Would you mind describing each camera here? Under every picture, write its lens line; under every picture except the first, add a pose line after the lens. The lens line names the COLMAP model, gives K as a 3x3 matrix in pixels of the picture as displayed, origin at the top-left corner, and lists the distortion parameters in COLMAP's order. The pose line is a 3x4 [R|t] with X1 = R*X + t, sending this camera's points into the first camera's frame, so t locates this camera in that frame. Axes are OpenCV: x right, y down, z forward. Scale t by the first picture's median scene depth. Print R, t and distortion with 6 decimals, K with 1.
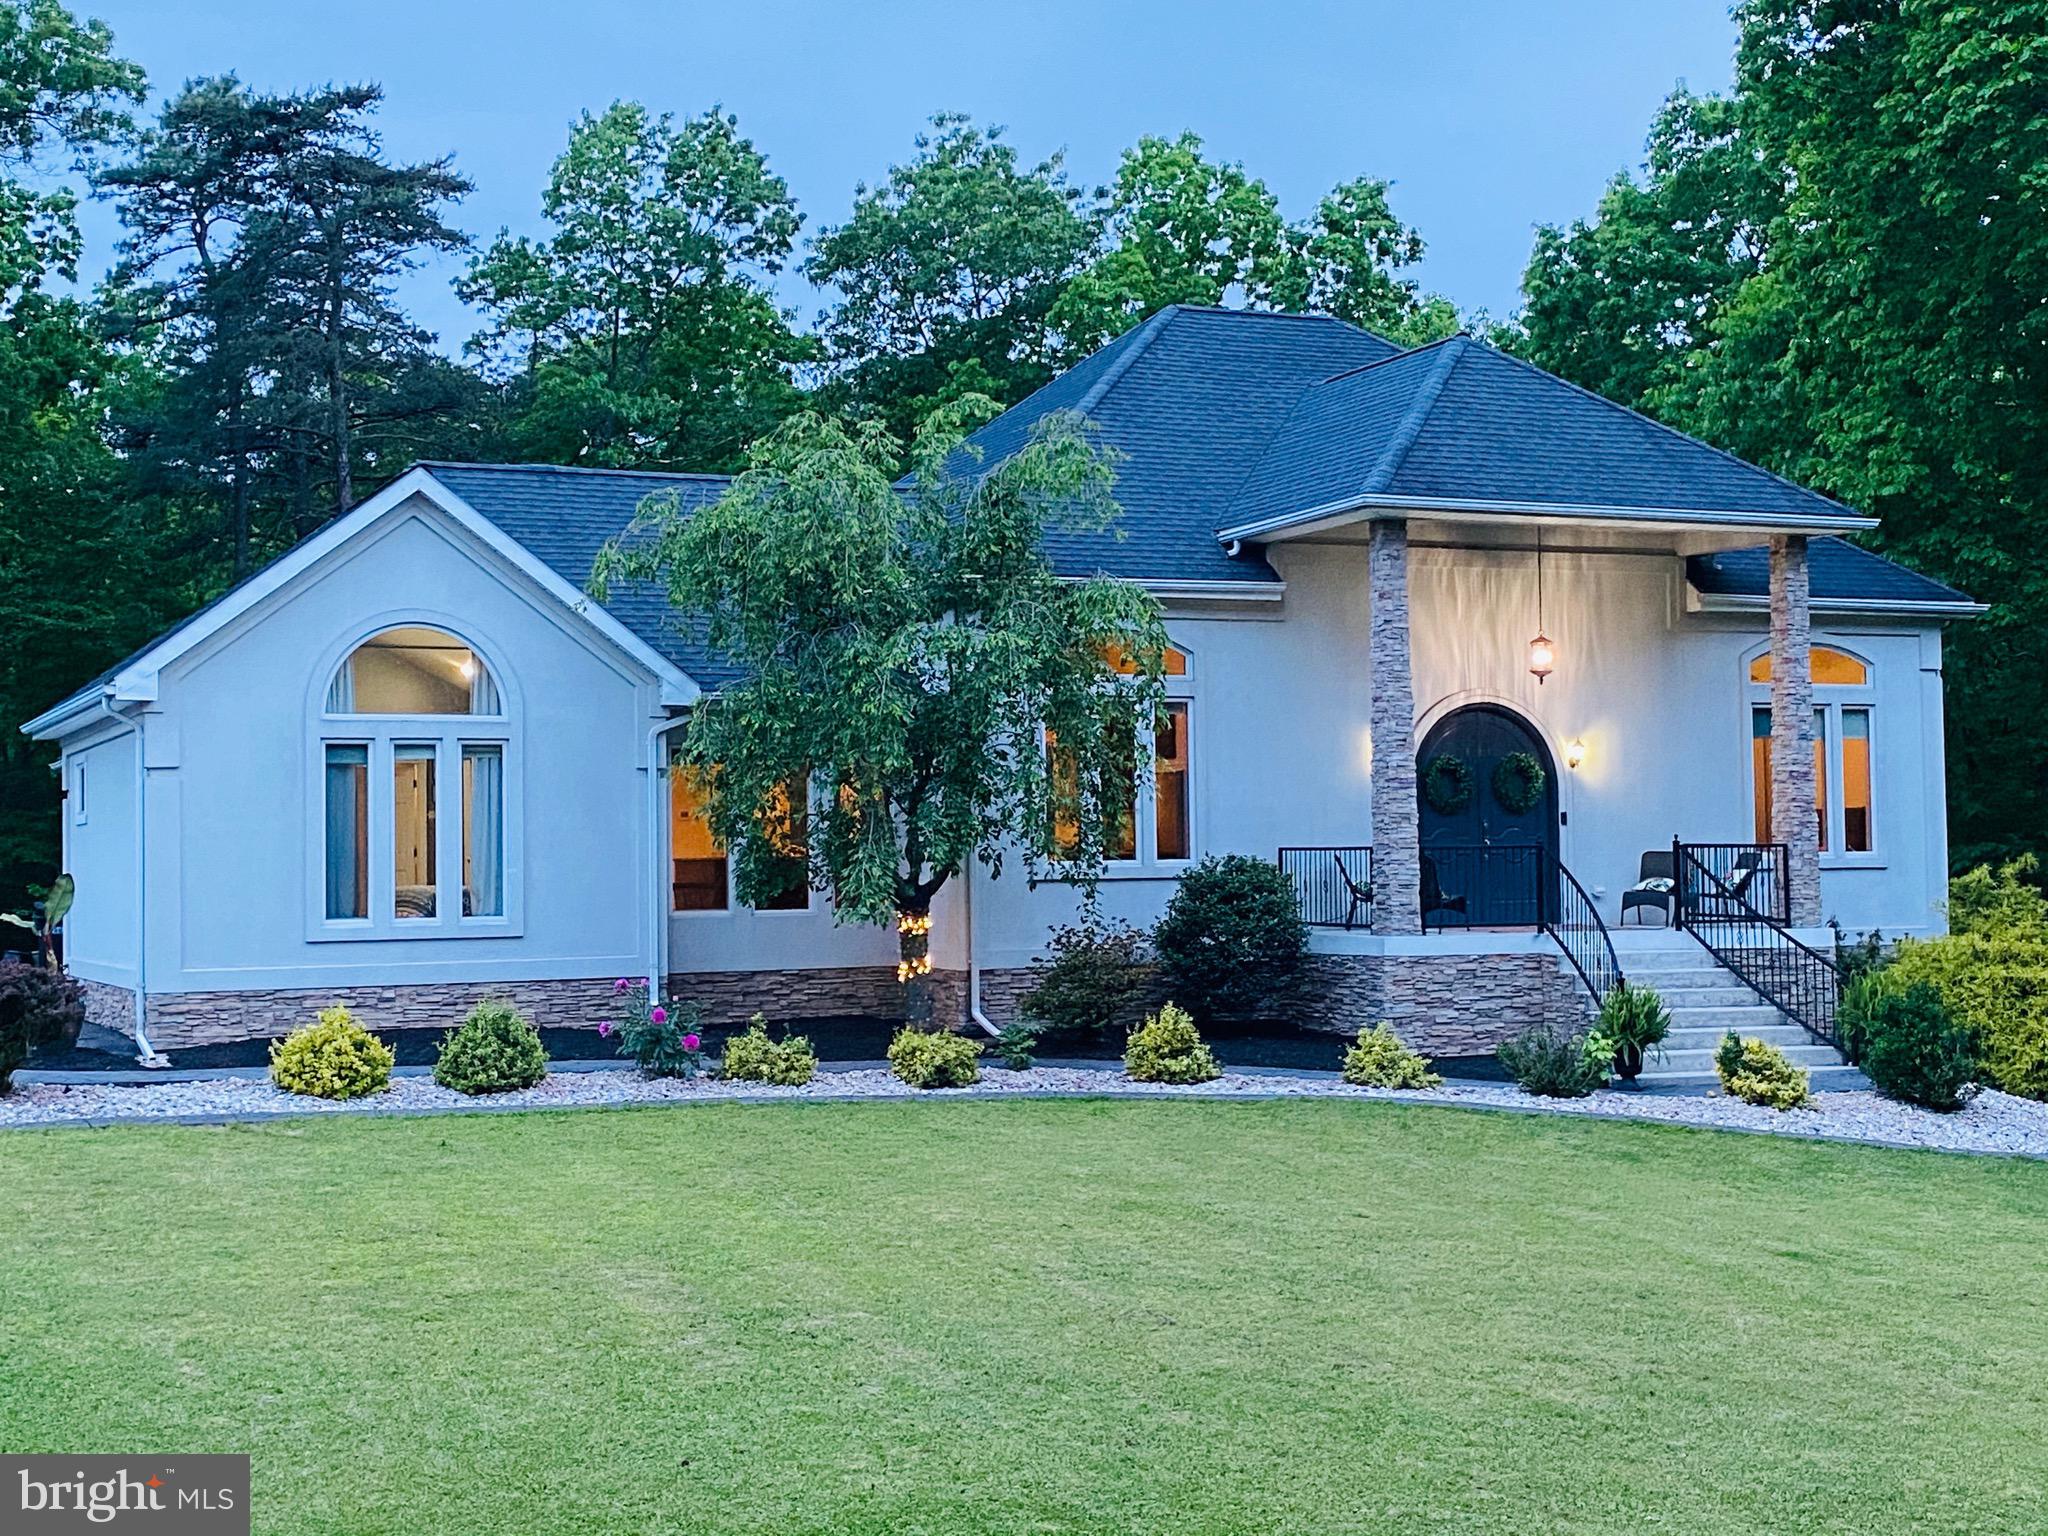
lens RADIAL K [[2890.7, 0, 1024.5], [0, 2890.7, 772.0], [0, 0, 1]] dist [0.090435, 0.000000]
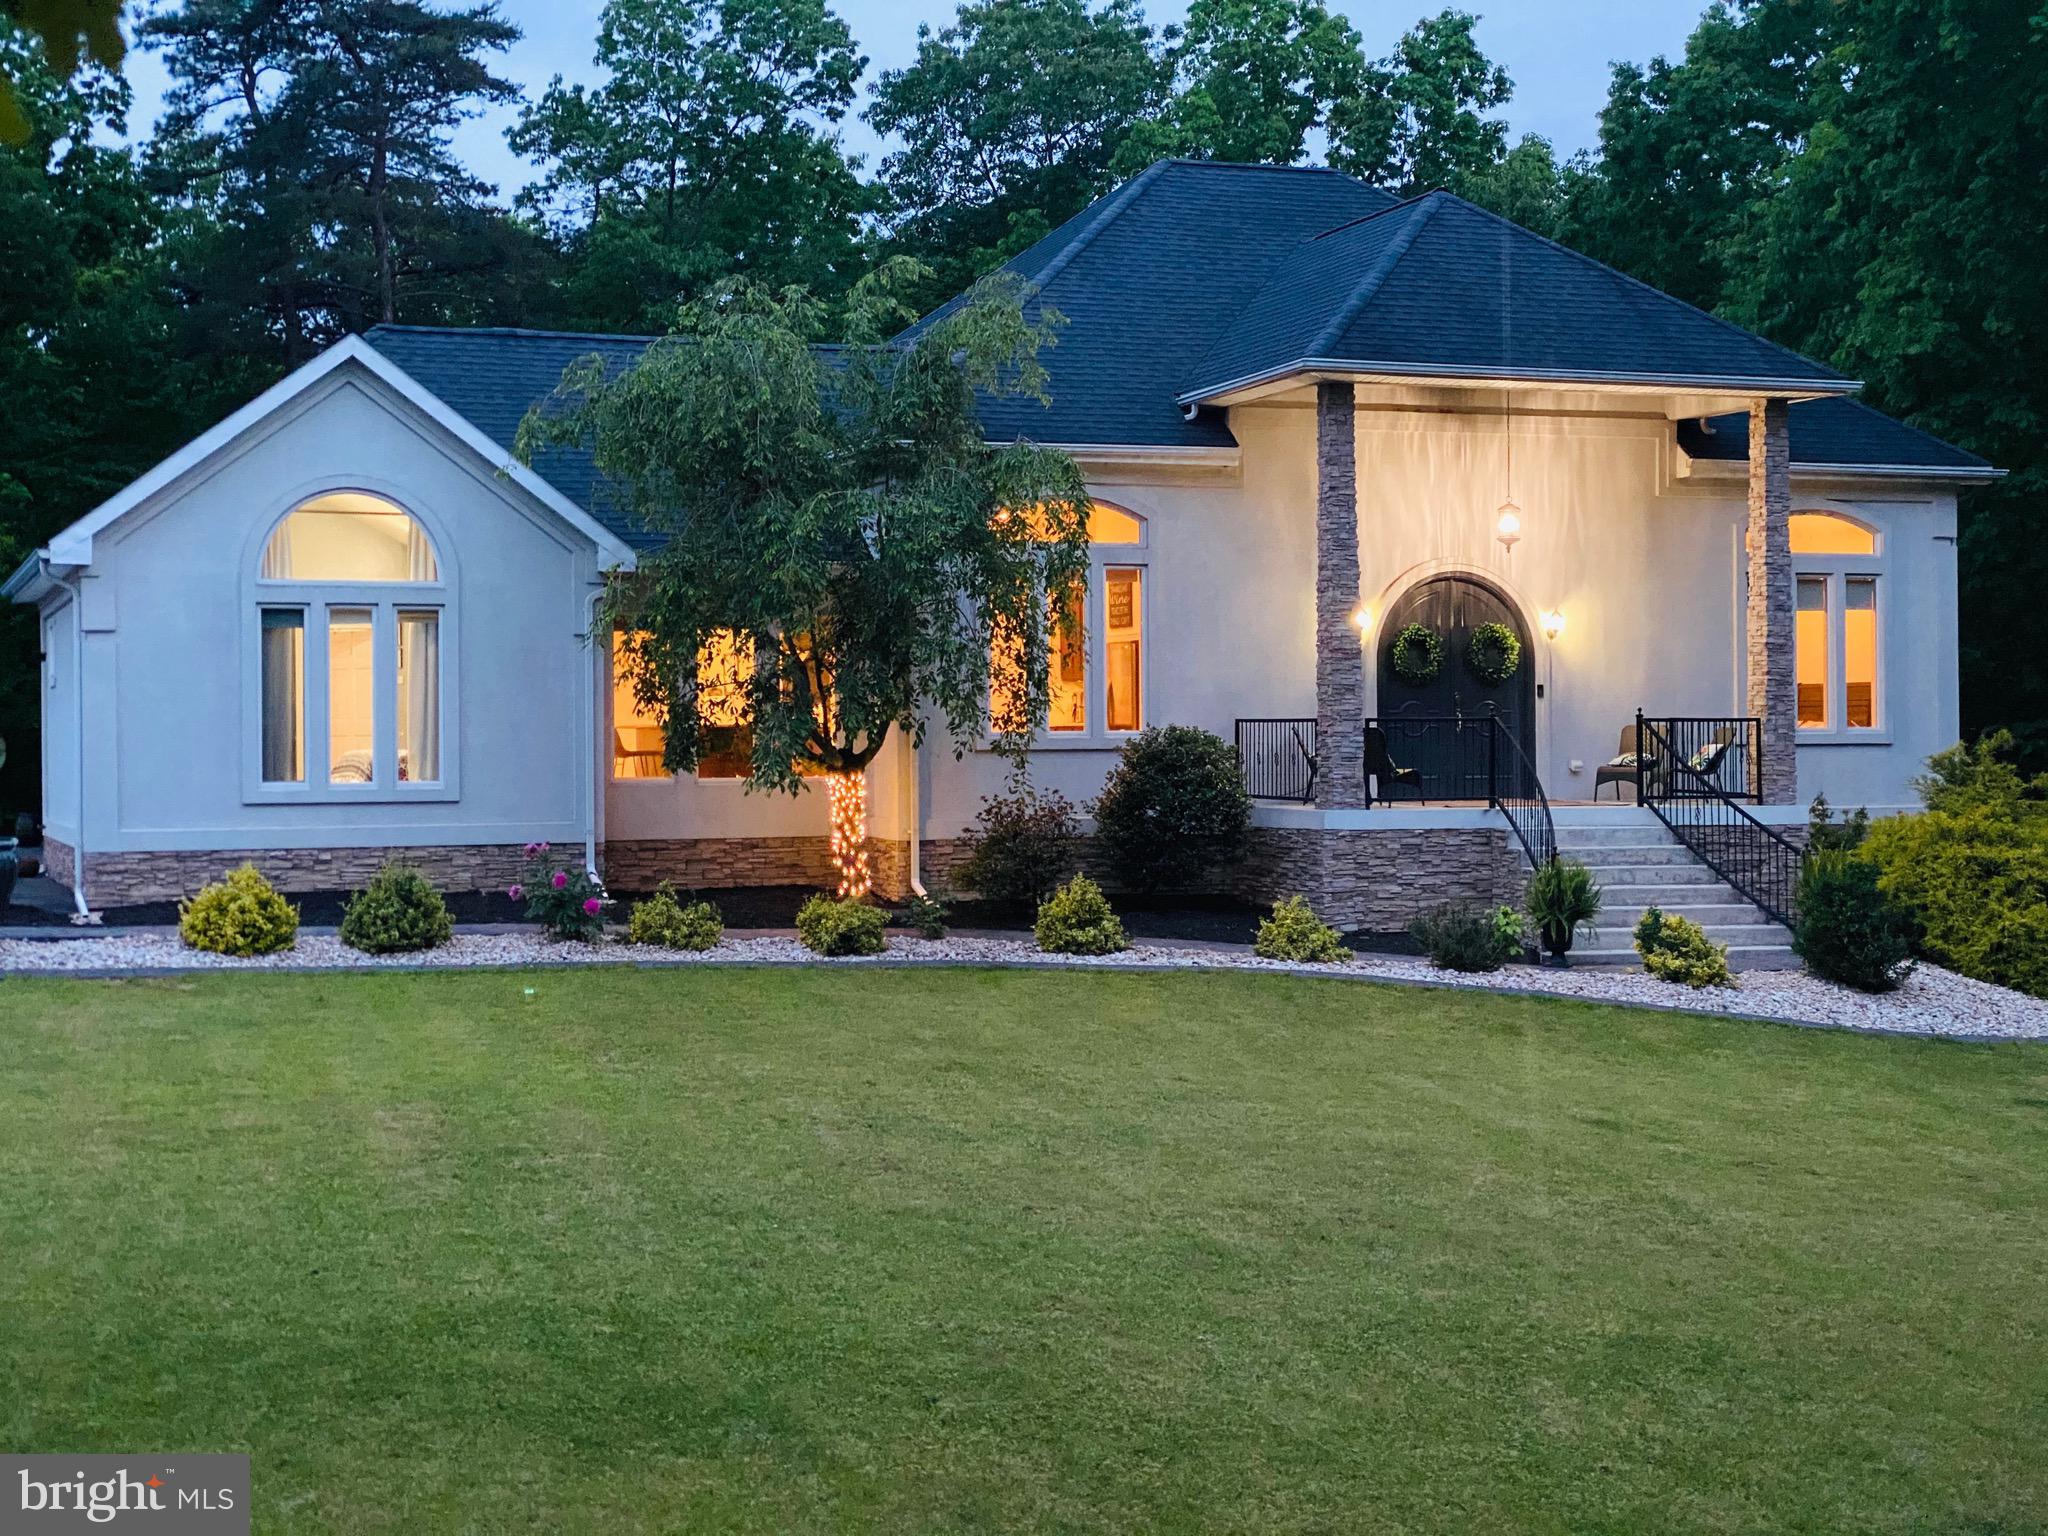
lens RADIAL K [[3118.2, 0, 1022.8], [0, 3118.2, 764.4], [0, 0, 1]] dist [0.093892, 0.000000]
pose [[0.996948, 0.008113, -0.077643, 0.100866], [-0.005101, 0.999230, 0.038909, 0.000678], [0.077899, -0.038394, 0.996222, -0.061390]]
